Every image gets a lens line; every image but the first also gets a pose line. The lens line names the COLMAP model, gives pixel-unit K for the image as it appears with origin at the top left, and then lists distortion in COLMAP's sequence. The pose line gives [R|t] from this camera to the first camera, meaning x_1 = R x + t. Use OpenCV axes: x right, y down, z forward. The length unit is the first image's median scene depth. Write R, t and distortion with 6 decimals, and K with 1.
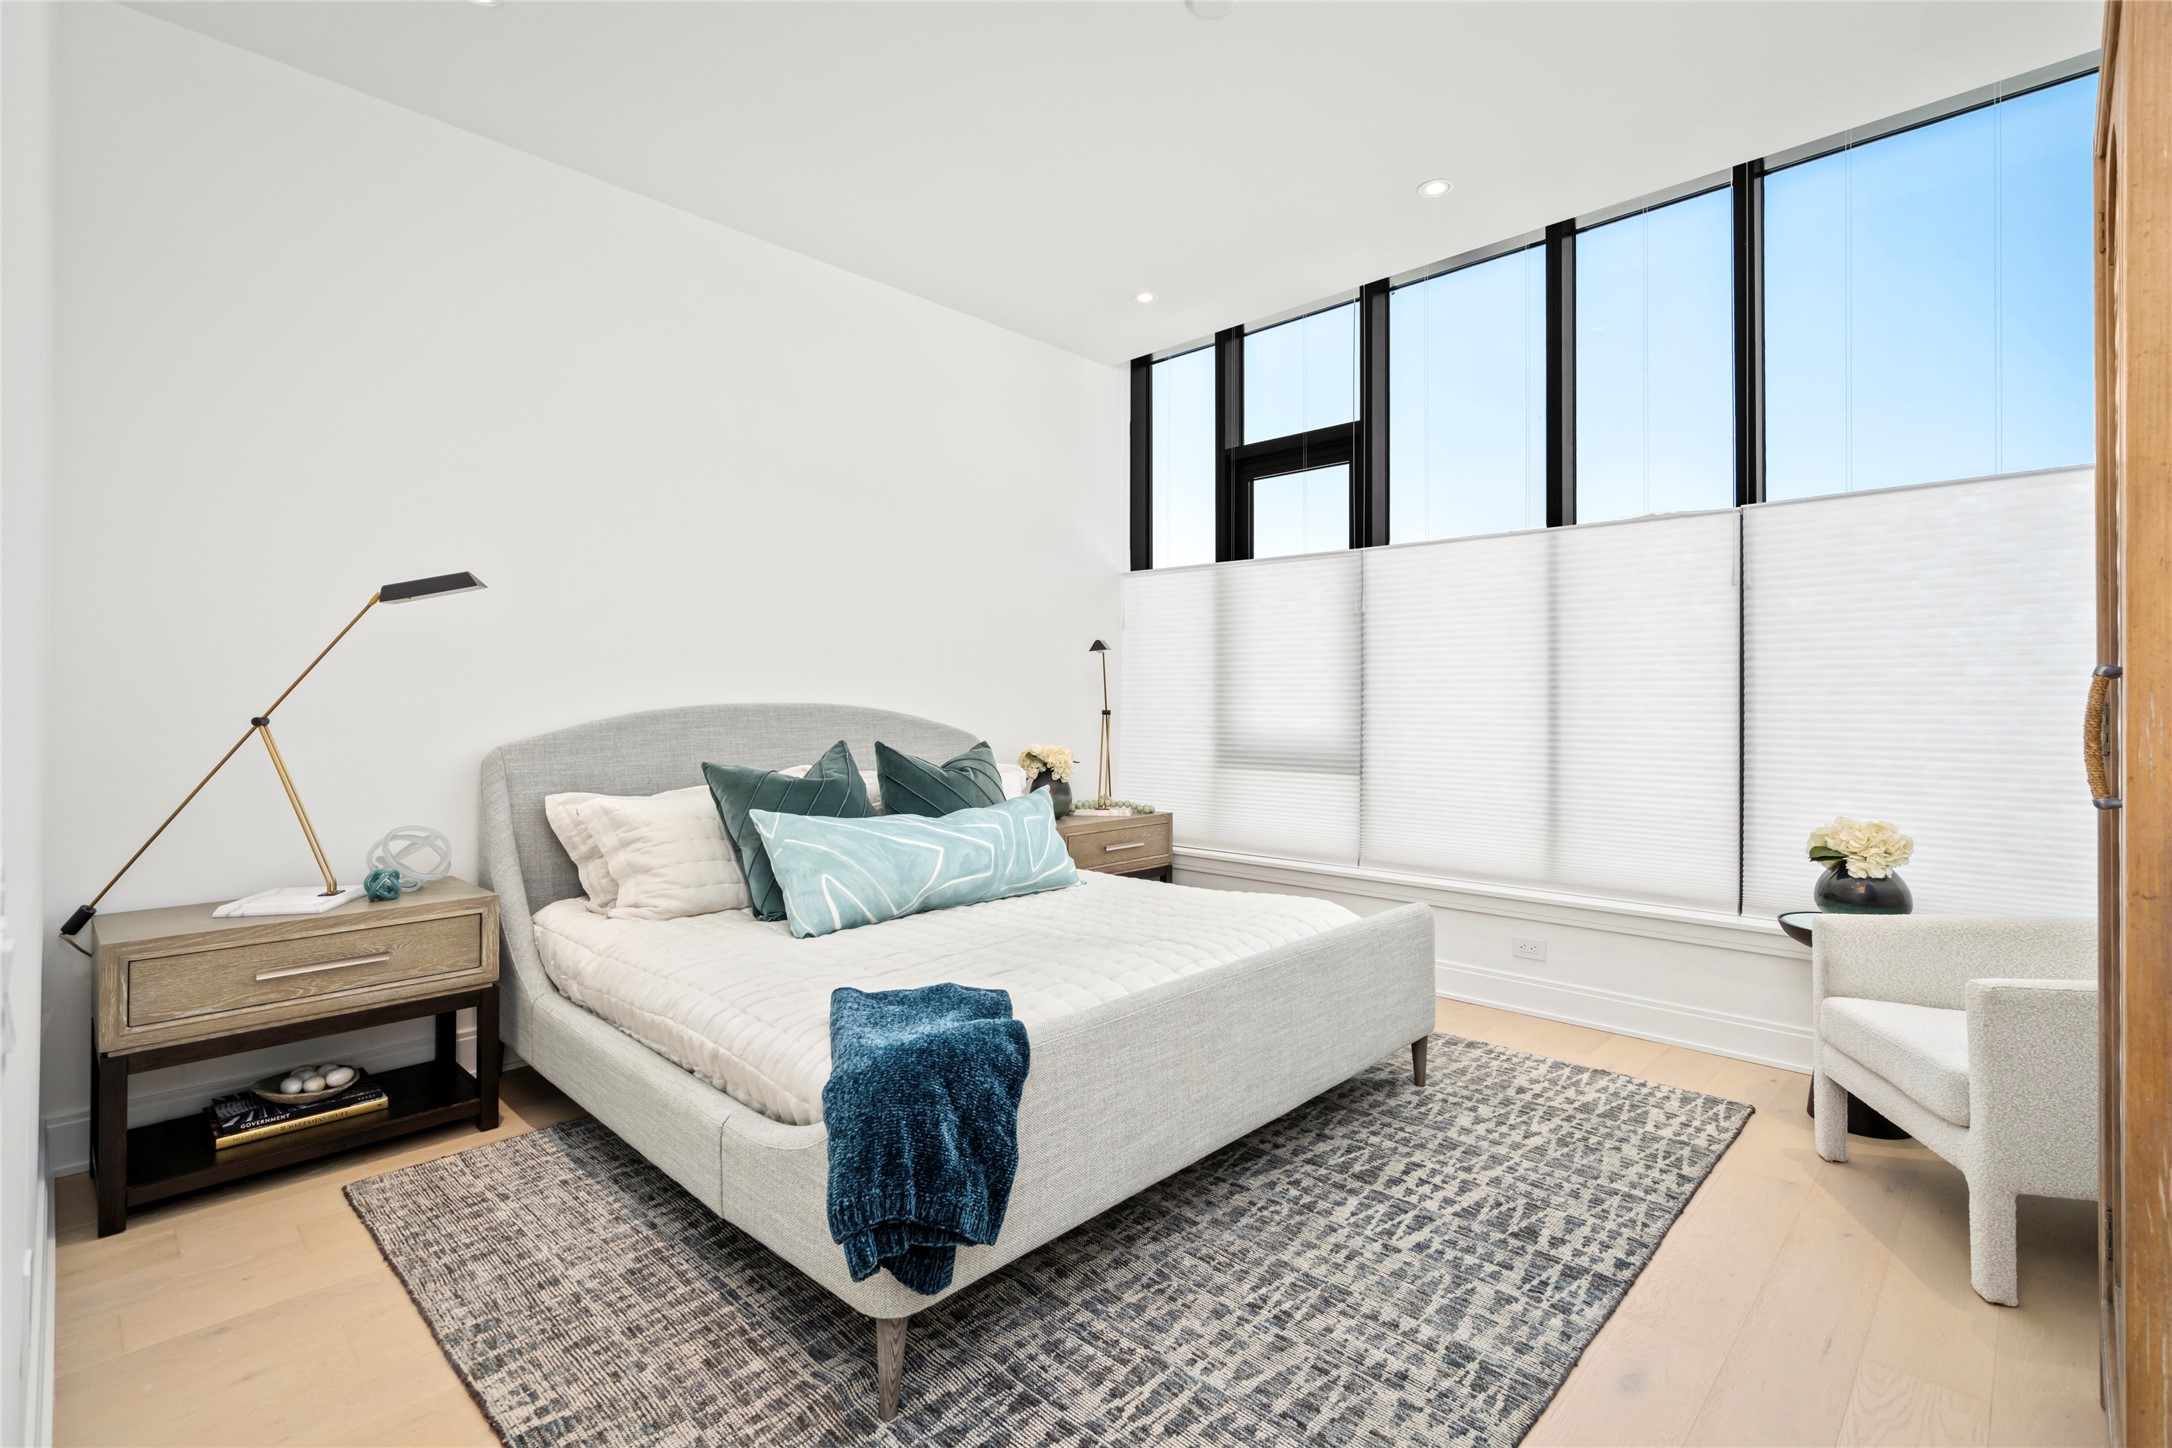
lens RADIAL K [[992.9, 0, 1084.5], [0, 992.9, 713.6], [0, 0, 1]] dist [-0.001146, 0.000014]
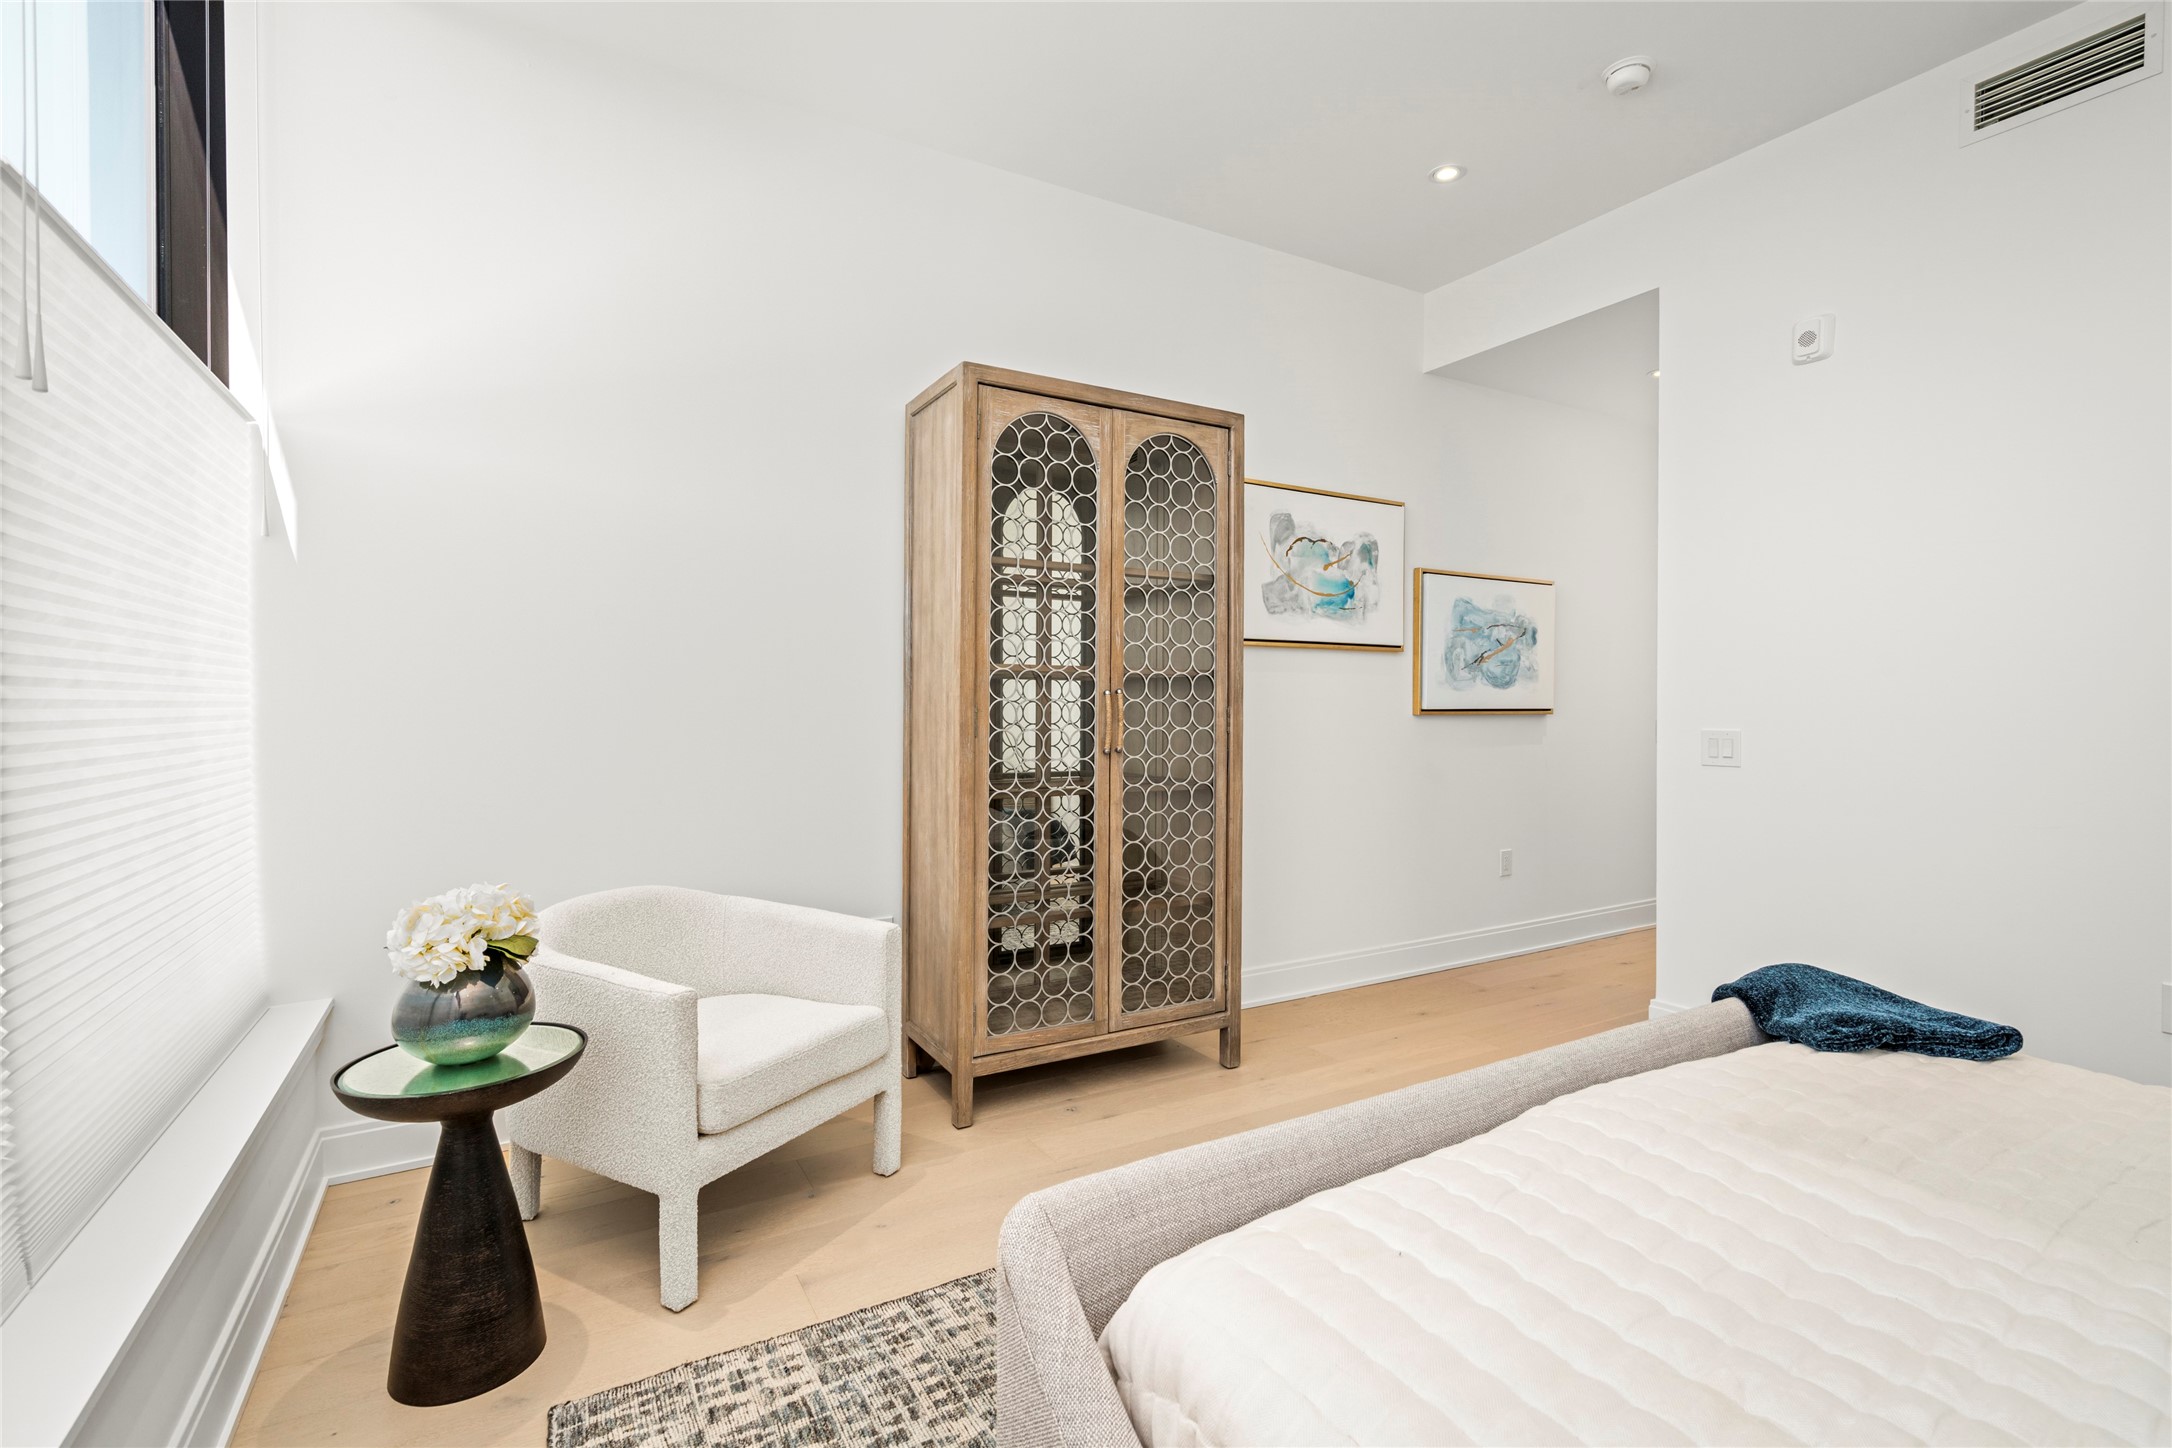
lens RADIAL K [[992.9, 0, 1084.5], [0, 992.9, 713.6], [0, 0, 1]] dist [-0.001146, 0.000014]
pose [[-0.961327, -0.005958, 0.275345, 0.240794], [-0.000857, 0.999826, 0.018642, -0.022869], [-0.275408, 0.017685, -0.961165, 1.618012]]
